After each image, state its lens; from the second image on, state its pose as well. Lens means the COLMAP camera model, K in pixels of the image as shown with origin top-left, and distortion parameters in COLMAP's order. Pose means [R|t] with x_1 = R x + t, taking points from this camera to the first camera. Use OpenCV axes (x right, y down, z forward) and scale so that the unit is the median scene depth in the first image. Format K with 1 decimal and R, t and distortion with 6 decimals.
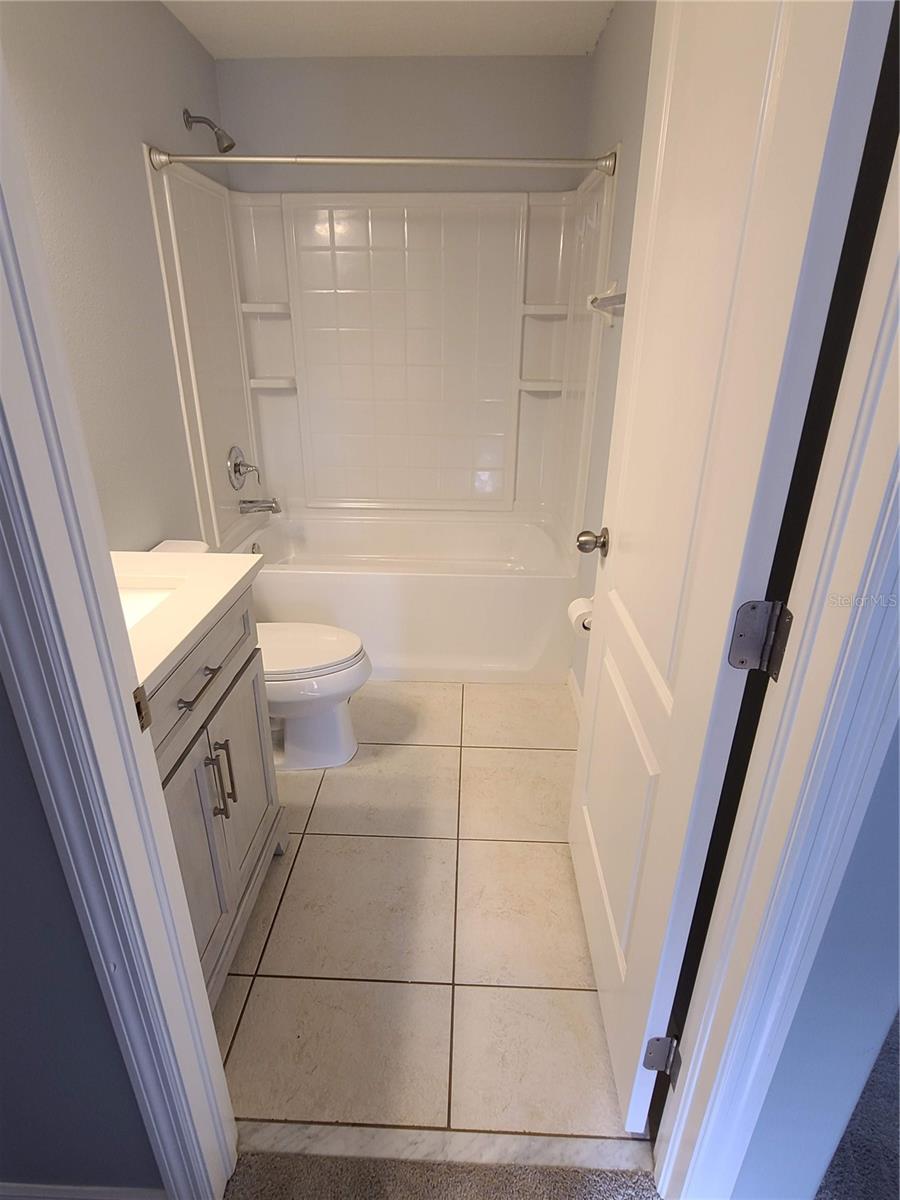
lens RADIAL K [[631.8, 0, 450.0], [0, 631.8, 600.0], [0, 0, 1]] dist [0.001229, -0.000314]
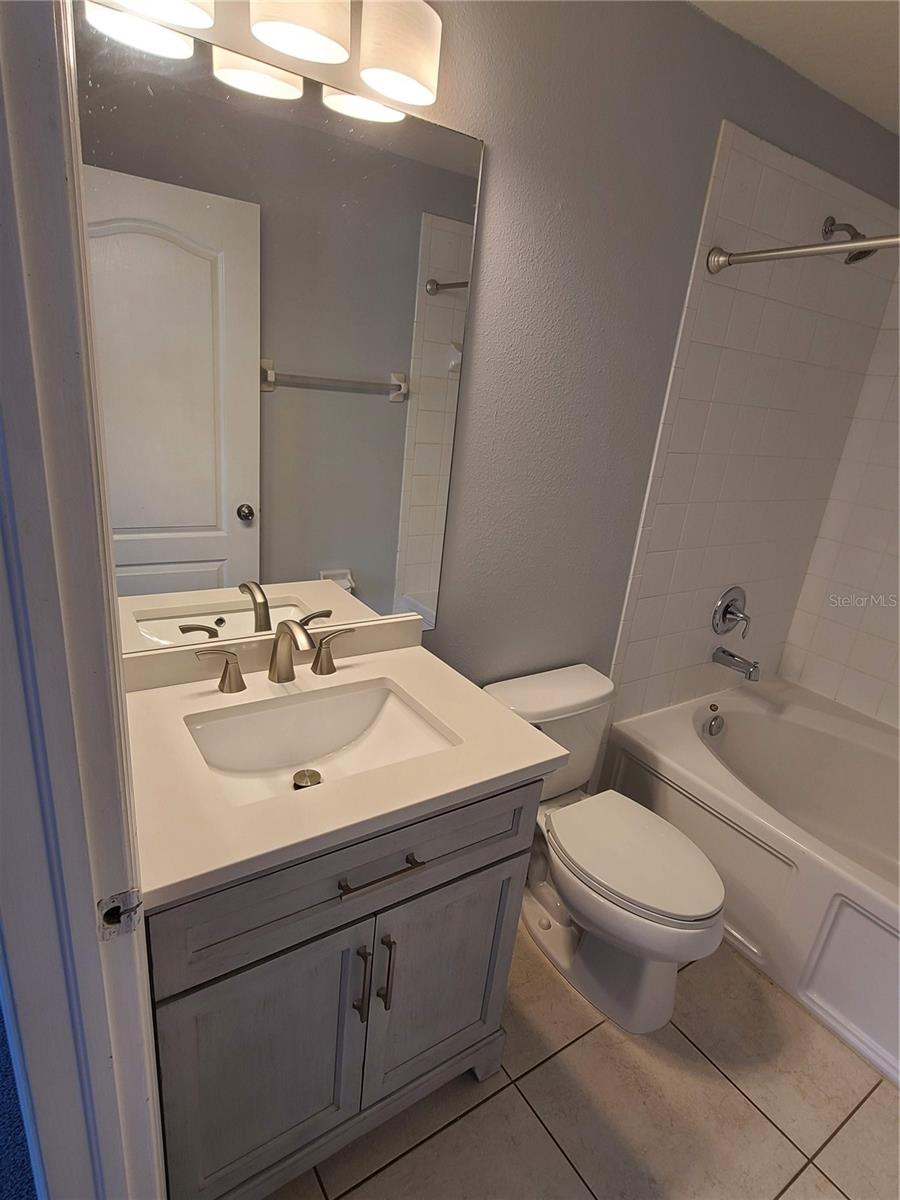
lens RADIAL K [[643.6, 0, 450.1], [0, 643.6, 614.1], [0, 0, 1]] dist [-0.001195, -0.000444]
pose [[0.575999, 0.330121, -0.747827, 0.106082], [-0.403073, 0.910581, 0.091508, -0.166497], [0.711166, 0.248721, 0.657556, 0.227946]]
